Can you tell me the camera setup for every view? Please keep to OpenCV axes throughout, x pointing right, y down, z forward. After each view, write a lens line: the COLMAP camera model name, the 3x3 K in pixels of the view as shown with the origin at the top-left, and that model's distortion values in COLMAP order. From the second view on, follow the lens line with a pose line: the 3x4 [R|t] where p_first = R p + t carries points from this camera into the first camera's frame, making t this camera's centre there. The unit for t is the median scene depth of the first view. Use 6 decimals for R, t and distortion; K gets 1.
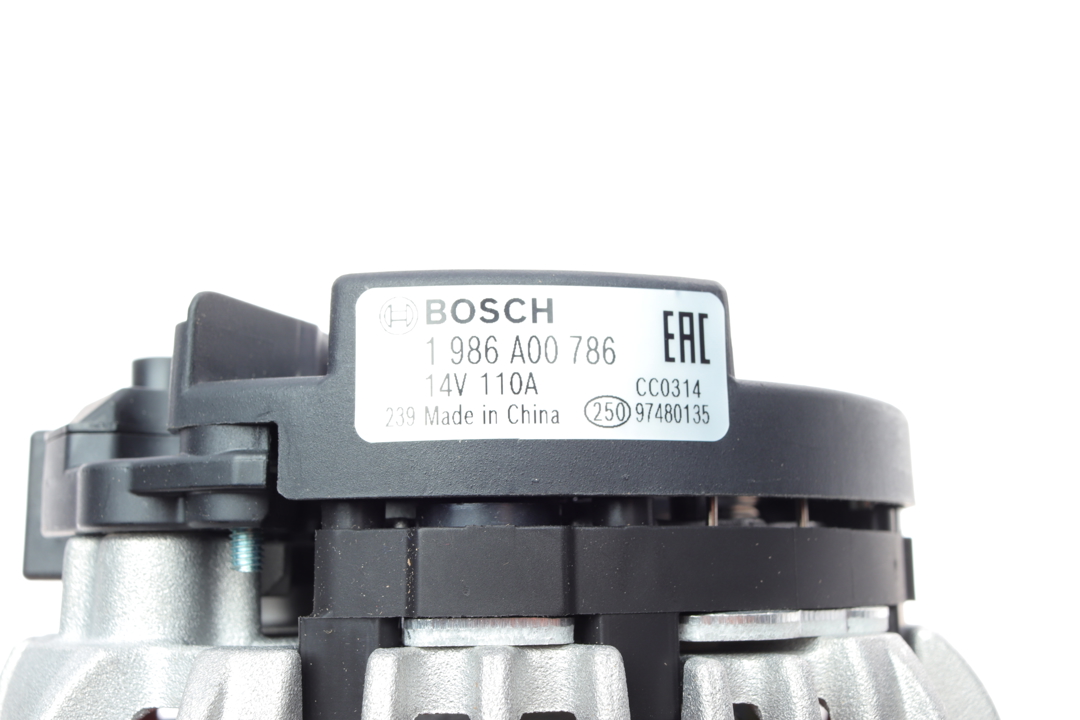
lens RADIAL K [[1216.7, 0, 539.1], [0, 1216.7, 358.8], [0, 0, 1]] dist [0.006401, 0.000000]
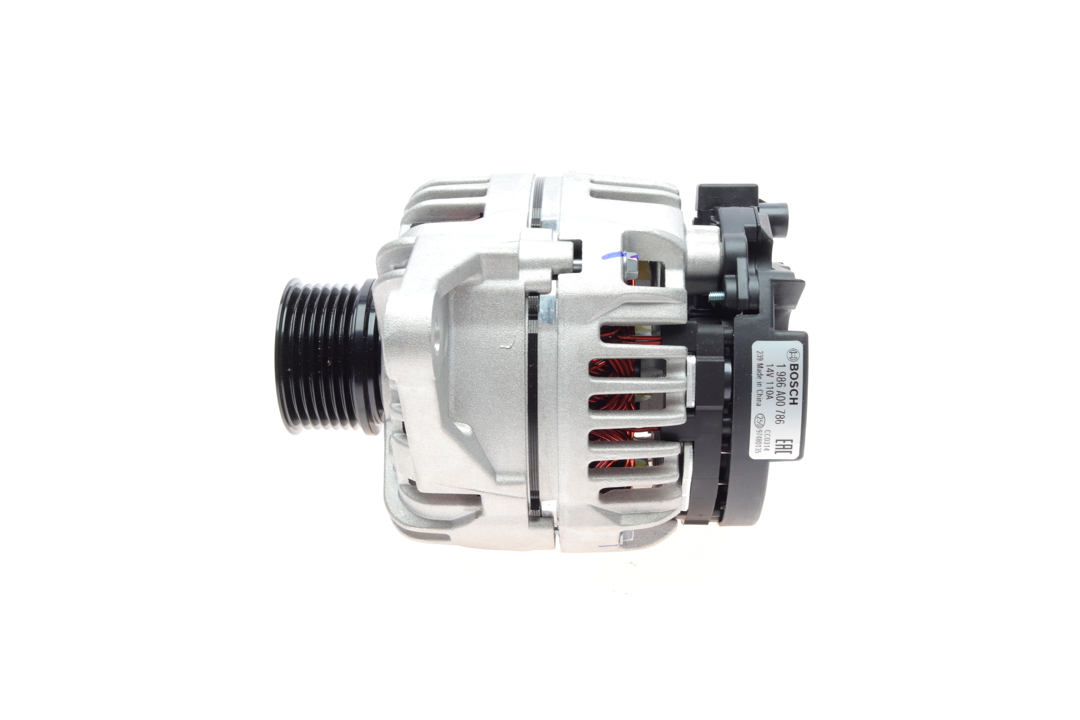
lens RADIAL K [[1216.7, 0, 546.2], [0, 1216.7, 363.5], [0, 0, 1]] dist [0.006401, 0.000000]
pose [[-0.012839, 0.996477, 0.082874, -0.342257], [-0.977574, -0.029932, 0.208454, -0.066953], [0.210200, -0.078339, 0.974515, -2.145183]]
